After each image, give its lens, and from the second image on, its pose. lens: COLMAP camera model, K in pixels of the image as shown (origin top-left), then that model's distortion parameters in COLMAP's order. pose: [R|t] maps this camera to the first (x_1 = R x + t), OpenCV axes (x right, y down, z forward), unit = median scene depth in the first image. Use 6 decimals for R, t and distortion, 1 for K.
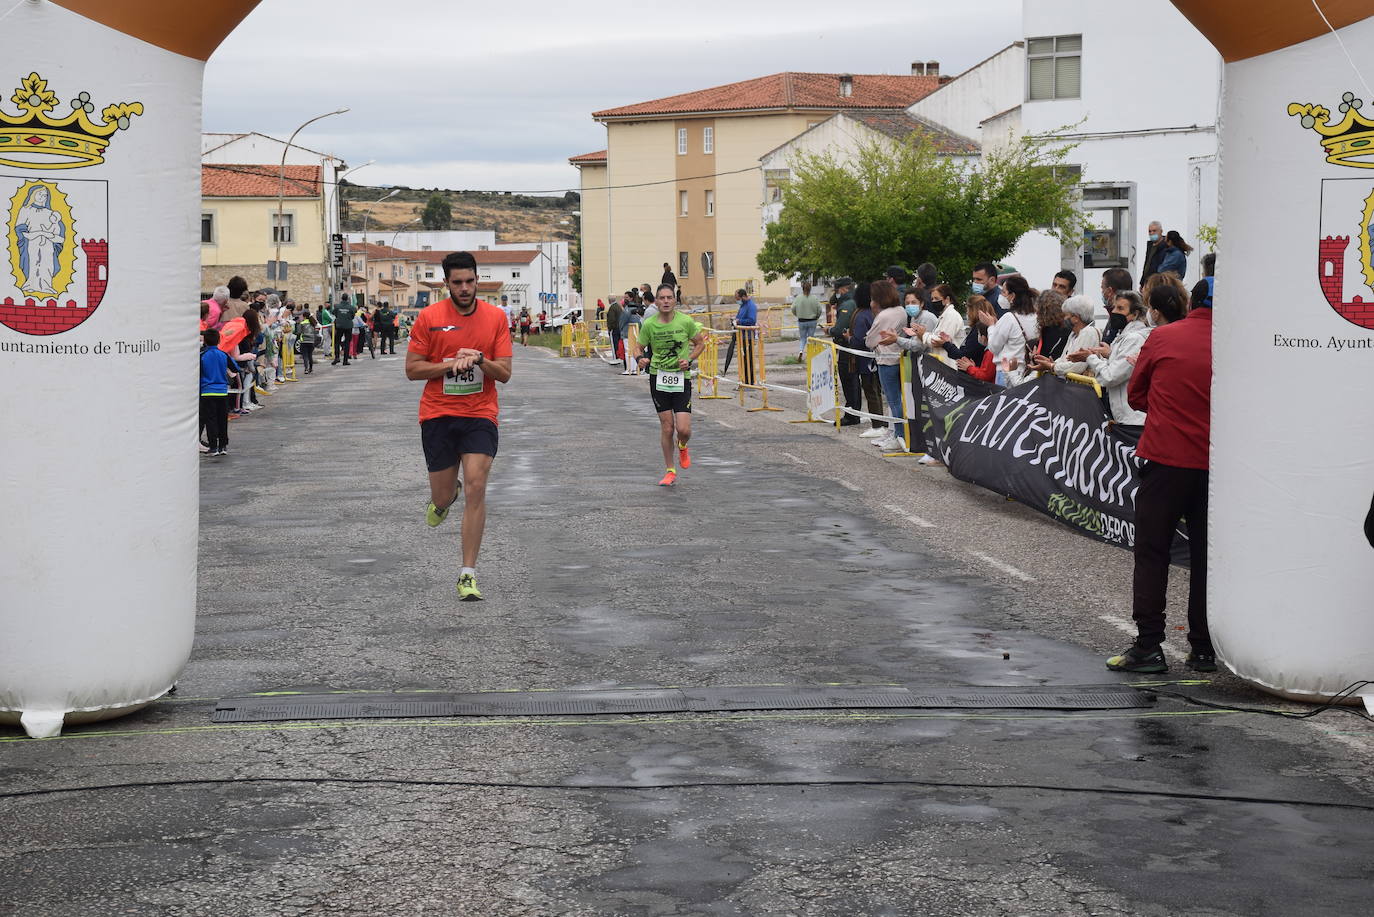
lens RADIAL K [[2882.2, 0, 686.6], [0, 2882.2, 461.3], [0, 0, 1]] dist [0.425289, 1.106238]
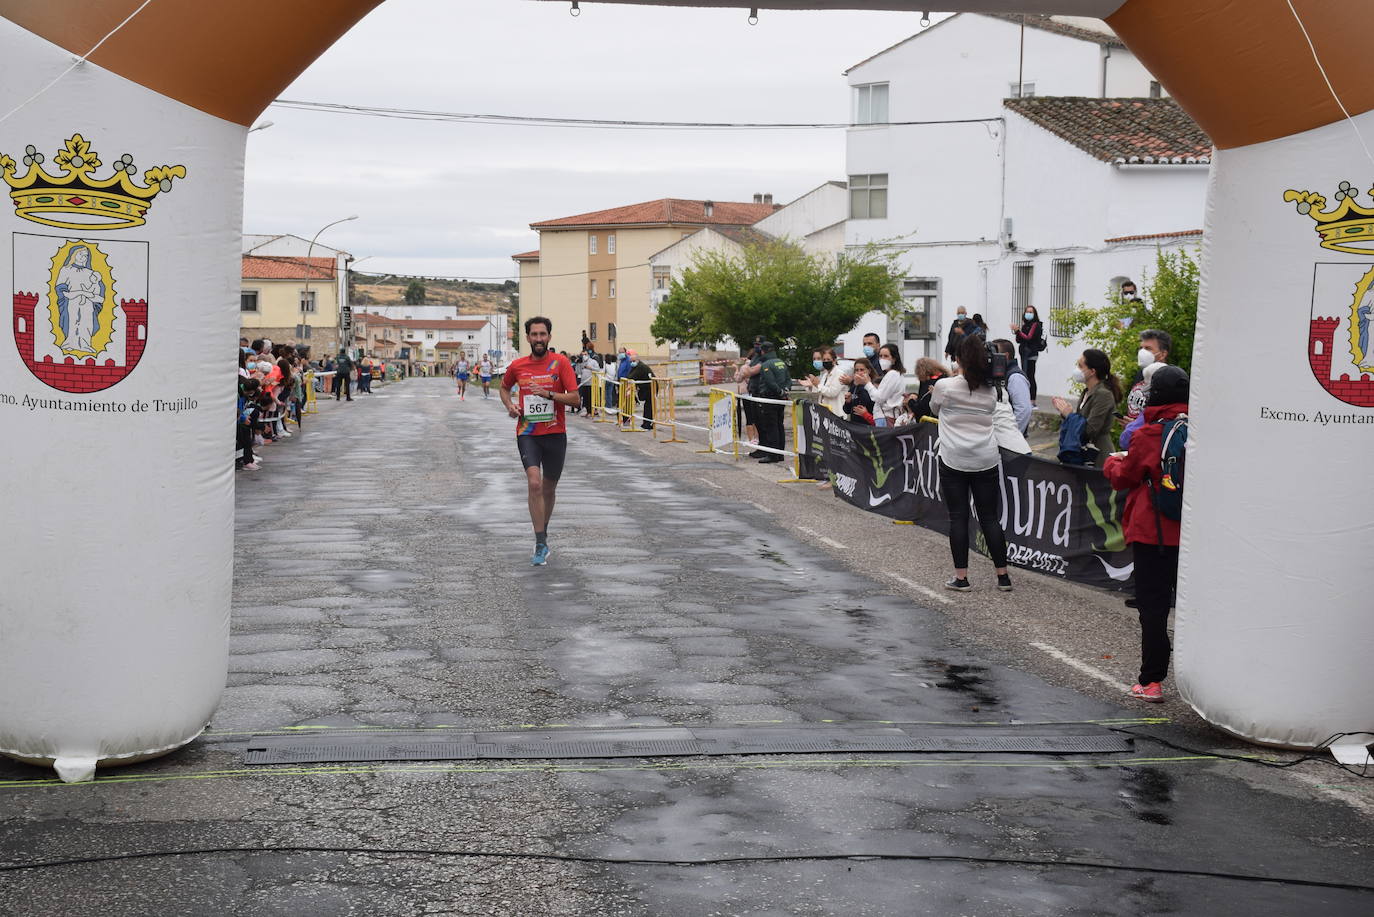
lens RADIAL K [[1980.3, 0, 685.8], [0, 1980.3, 457.8], [0, 0, 1]] dist [0.148658, 0.414408]
pose [[0.998607, 0.012652, 0.051217, -0.016561], [-0.012393, 0.999909, -0.005371, -0.006595], [-0.051280, 0.004728, 0.998673, 0.107565]]
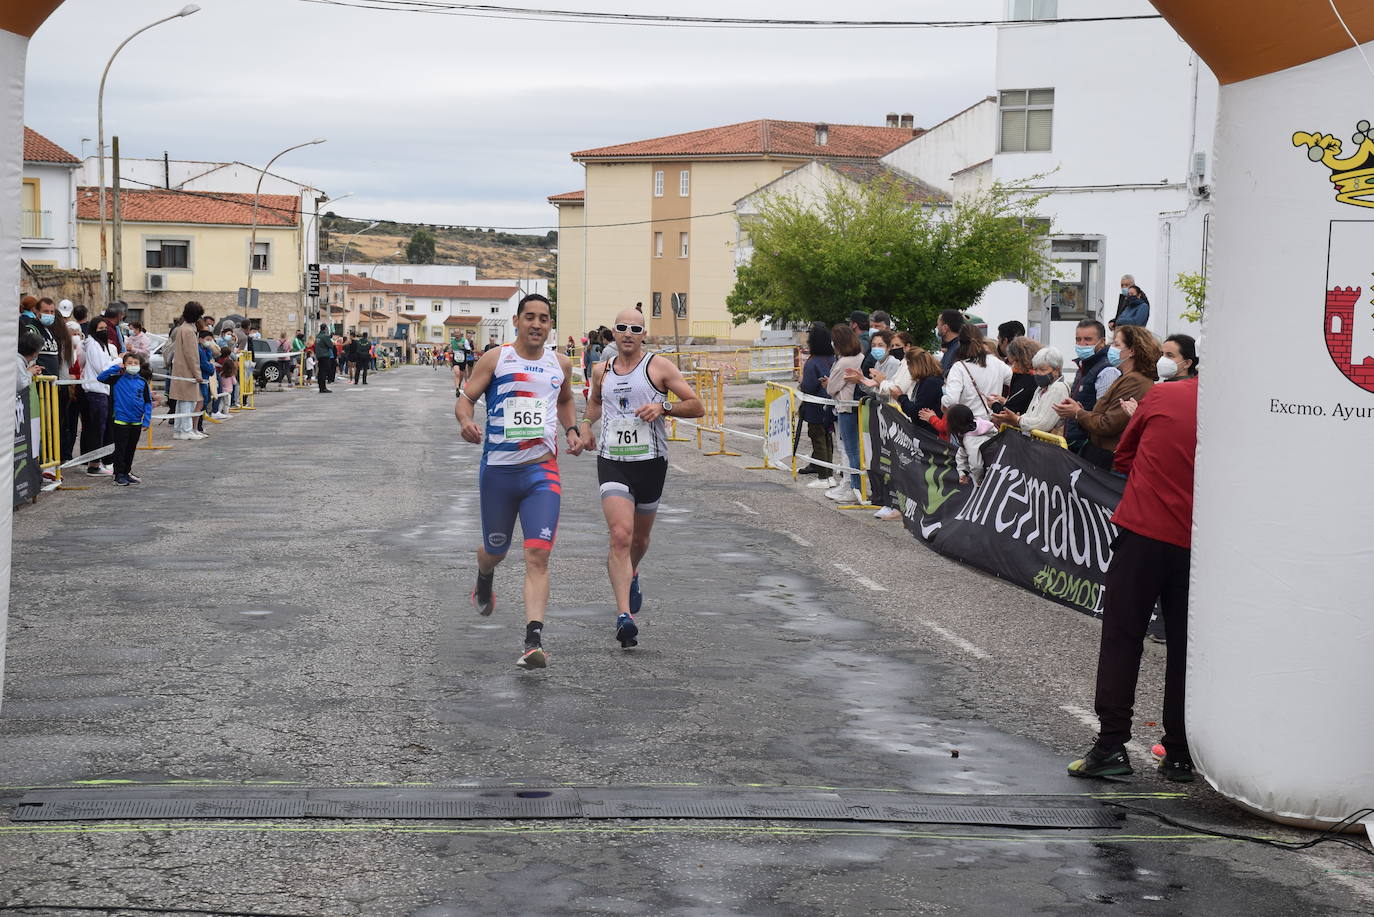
lens RADIAL K [[2798.2, 0, 691.0], [0, 2798.2, 460.5], [0, 0, 1]] dist [0.414248, 0.831832]
pose [[0.999481, 0.030420, 0.010616, 0.008007], [-0.030280, 0.999455, -0.013118, -0.003522], [-0.011010, 0.012789, 0.999858, 0.063041]]
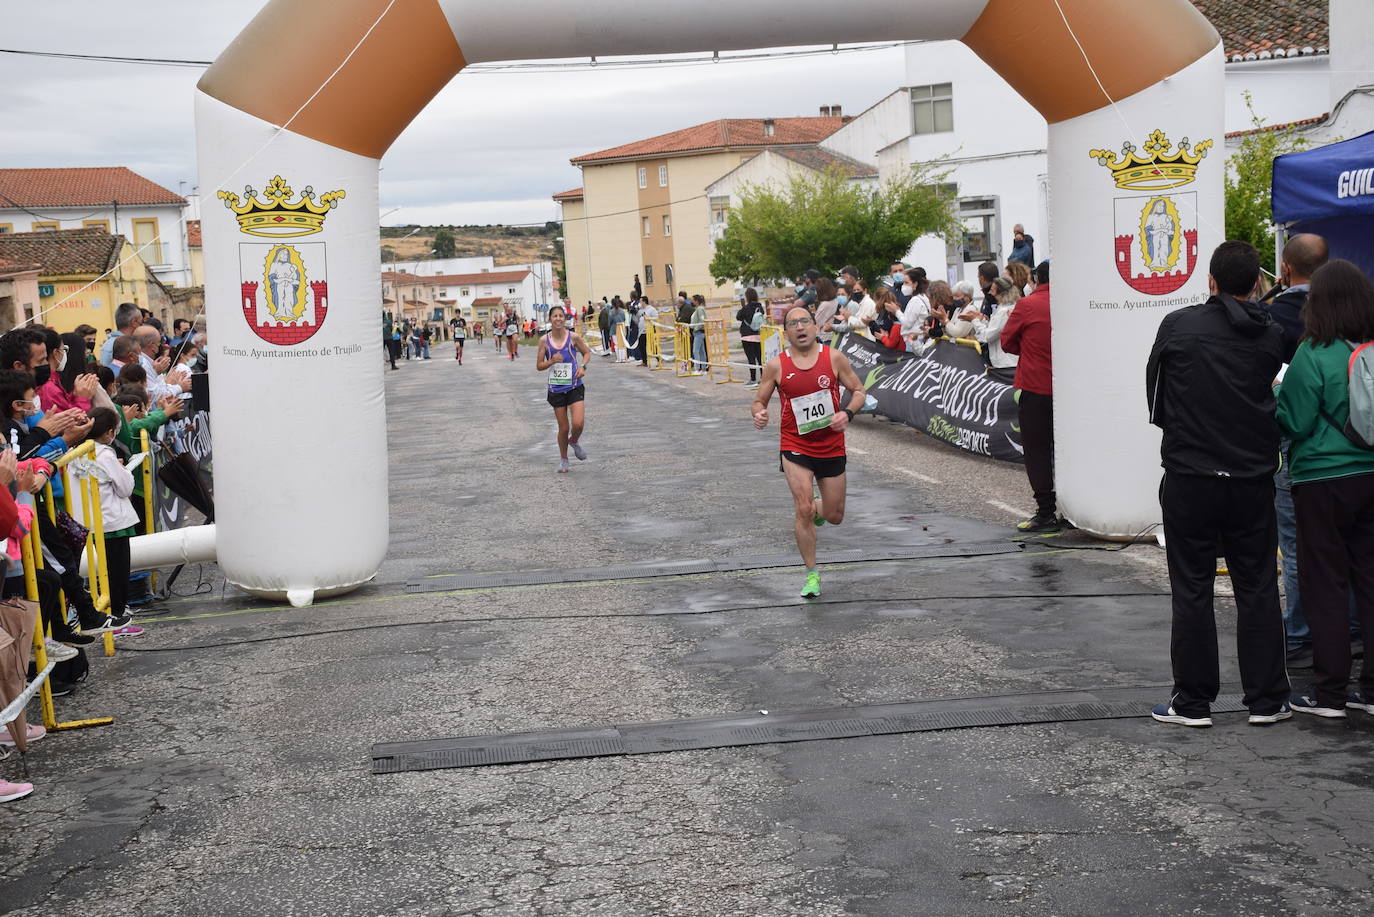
lens RADIAL K [[2338.0, 0, 680.6], [0, 2338.0, 457.0], [0, 0, 1]] dist [0.230662, 0.836333]
pose [[0.998459, -0.054317, 0.011410, -0.011317], [0.054201, 0.998478, 0.010213, 0.005148], [-0.011947, -0.009579, 0.999883, -0.084160]]
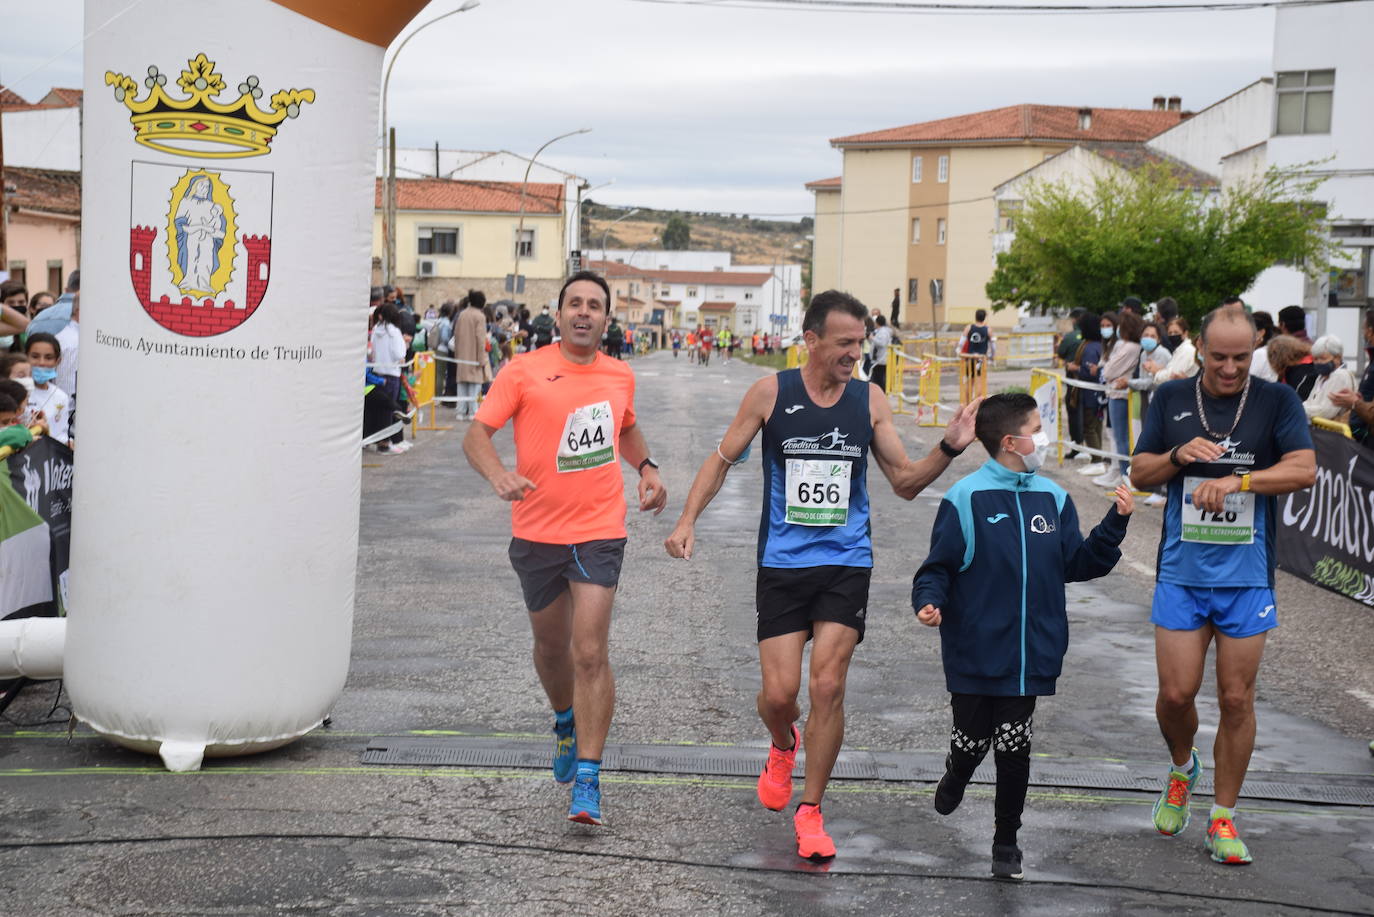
lens RADIAL K [[2797.5, 0, 684.7], [0, 2797.5, 463.5], [0, 0, 1]] dist [0.415809, 0.942153]
pose [[0.995907, 0.042131, -0.079967, 0.002639], [-0.042568, 0.999086, -0.003771, -0.002403], [0.079735, 0.007160, 0.996790, 0.044972]]
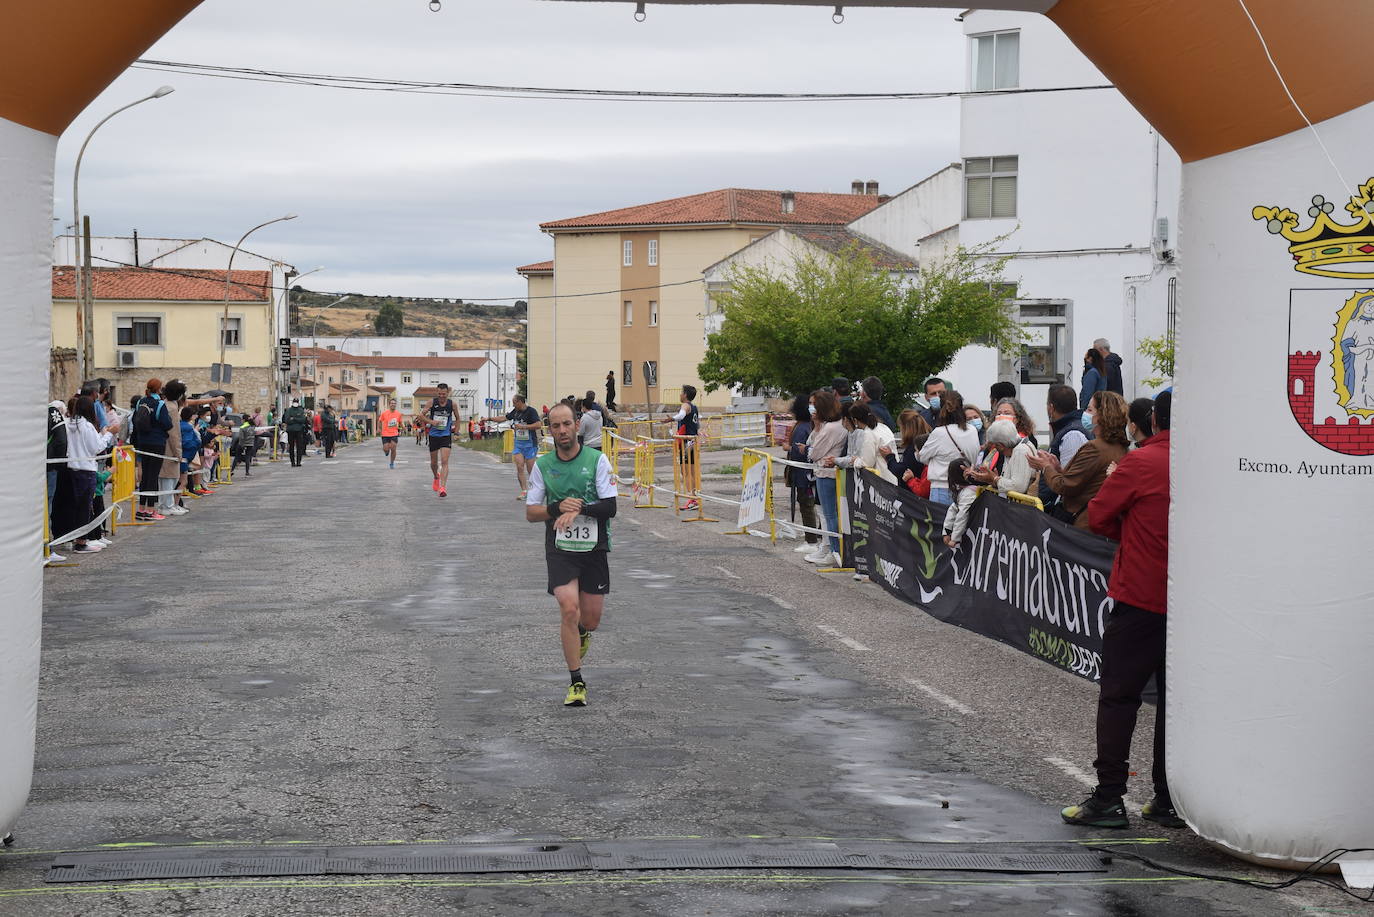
lens RADIAL K [[2801.3, 0, 688.6], [0, 2801.3, 461.3], [0, 0, 1]] dist [0.411642, 0.849081]
pose [[0.999683, 0.015114, 0.020143, 0.004292], [-0.014362, 0.999212, -0.036999, -0.002917], [-0.020686, 0.036698, 0.999112, 0.047324]]
